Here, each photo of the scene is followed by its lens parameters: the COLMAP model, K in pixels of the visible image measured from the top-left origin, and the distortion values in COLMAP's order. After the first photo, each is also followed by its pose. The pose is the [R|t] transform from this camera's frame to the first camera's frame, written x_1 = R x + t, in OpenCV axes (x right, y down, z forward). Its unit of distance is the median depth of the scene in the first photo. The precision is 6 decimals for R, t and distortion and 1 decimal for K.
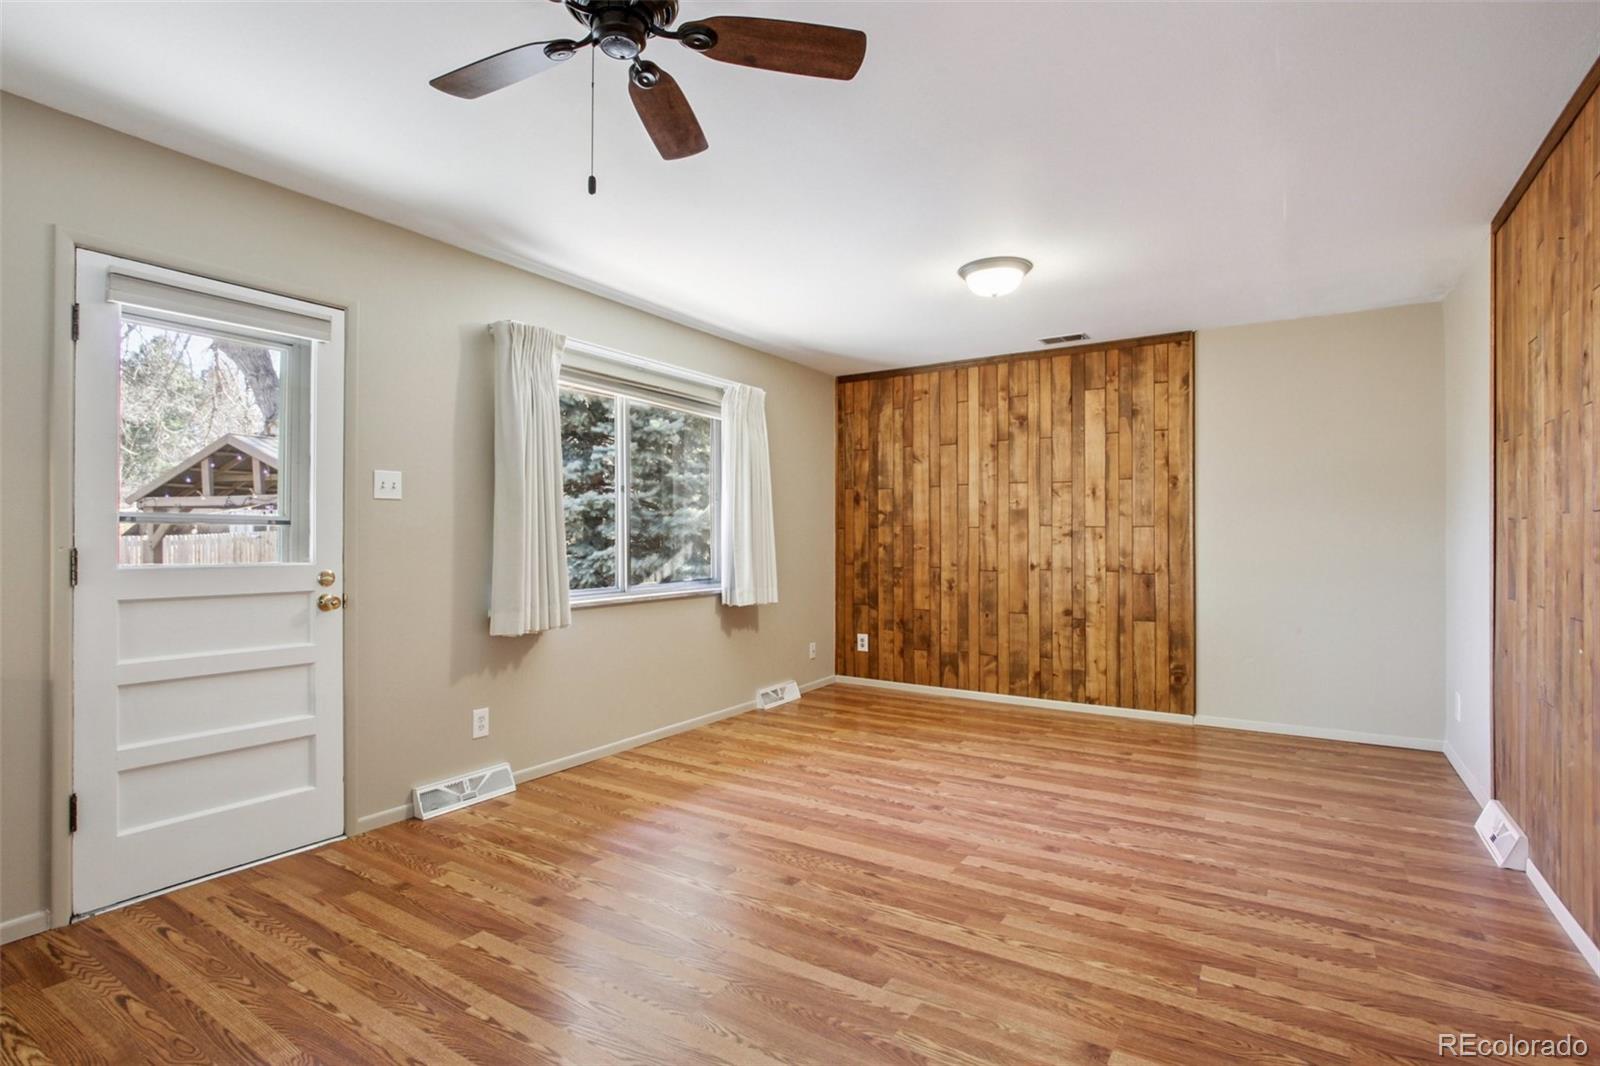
lens RADIAL K [[780.9, 0, 787.5], [0, 780.9, 537.0], [0, 0, 1]] dist [-0.035464, 0.008748]
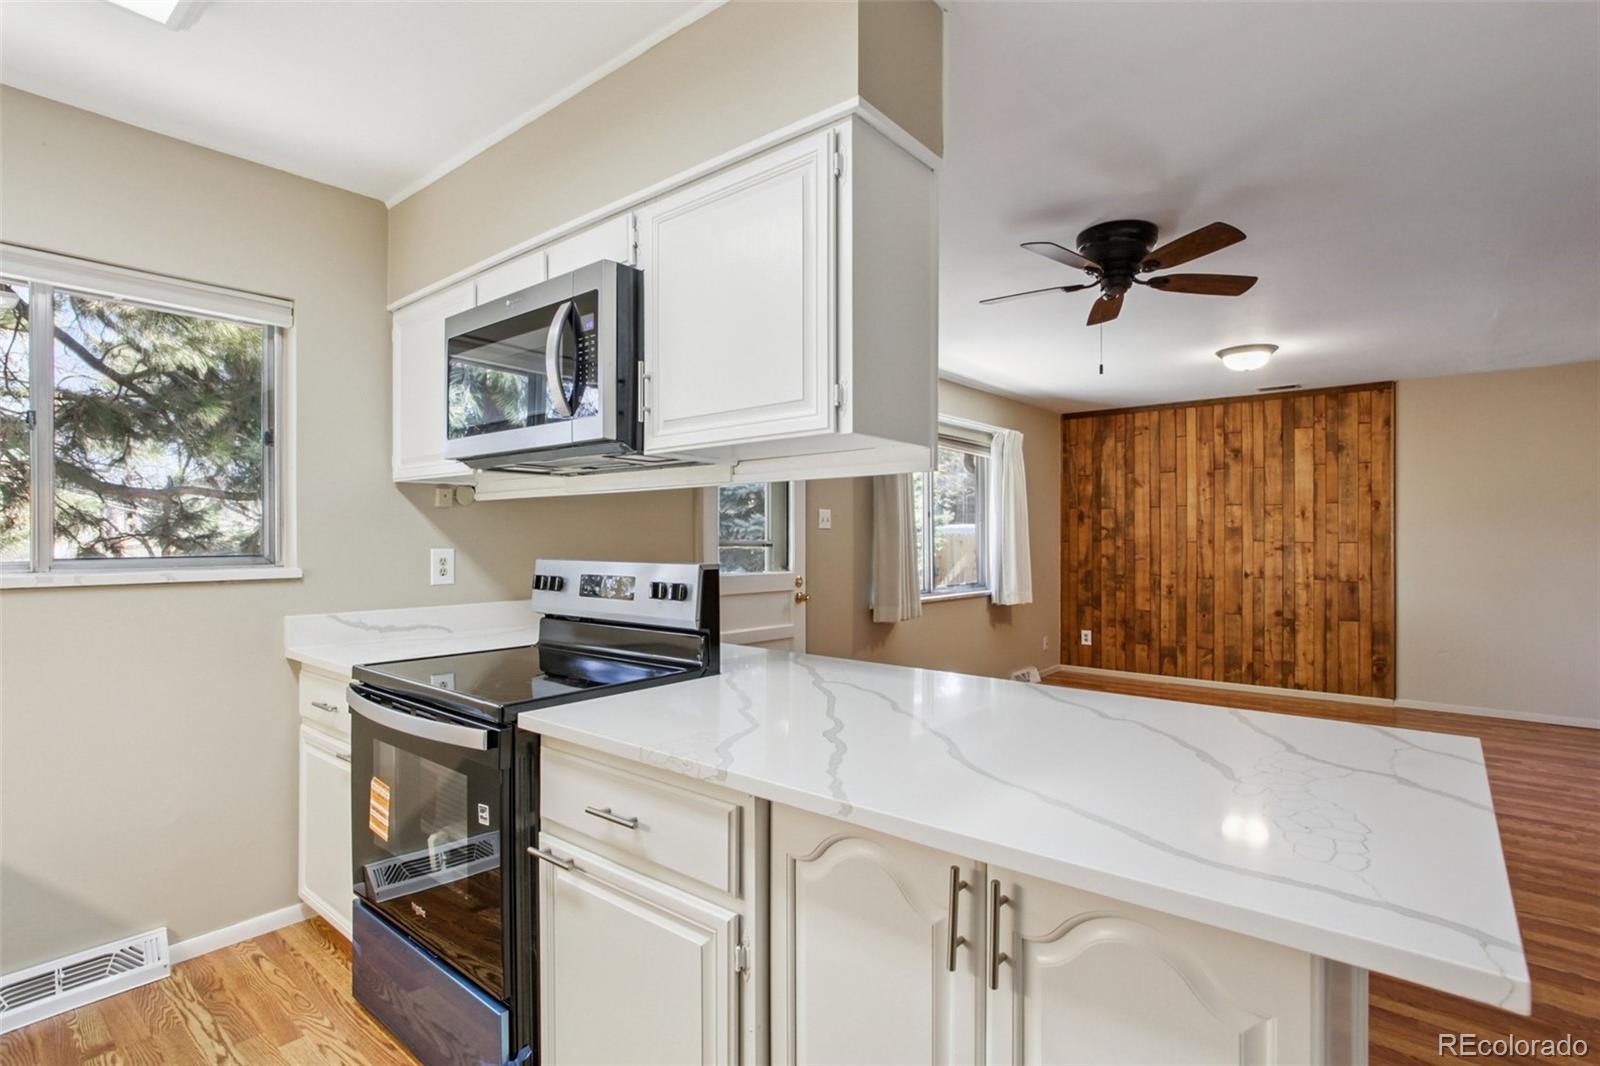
lens RADIAL K [[780.9, 0, 802.1], [0, 780.9, 537.7], [0, 0, 1]] dist [-0.035464, 0.008748]
pose [[0.993194, 0.001060, -0.116466, -0.240903], [-0.001389, 0.999995, -0.002746, -0.016089], [0.116463, 0.002889, 0.993191, -0.280203]]
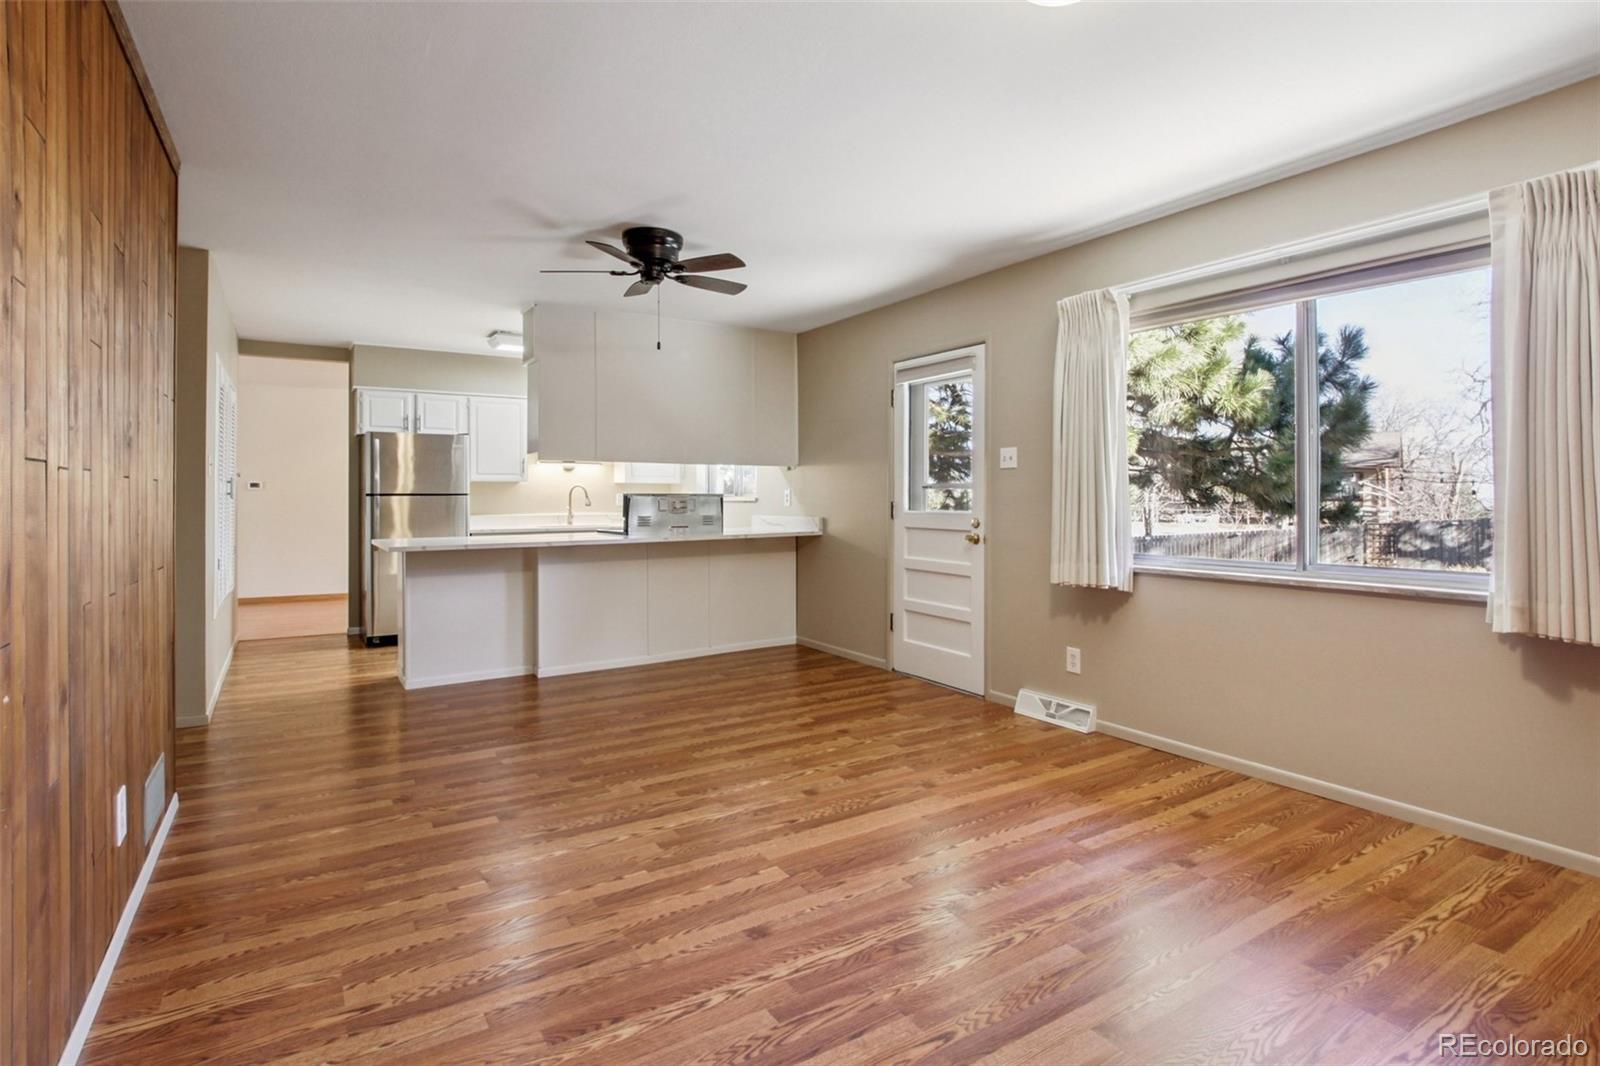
lens RADIAL K [[780.9, 0, 793.2], [0, 780.9, 512.6], [0, 0, 1]] dist [-0.035464, 0.008748]
pose [[-0.402225, 0.023444, -0.915241, 0.563102], [0.000731, 0.999680, 0.025286, -0.003883], [0.915541, 0.009501, -0.402114, 0.756933]]
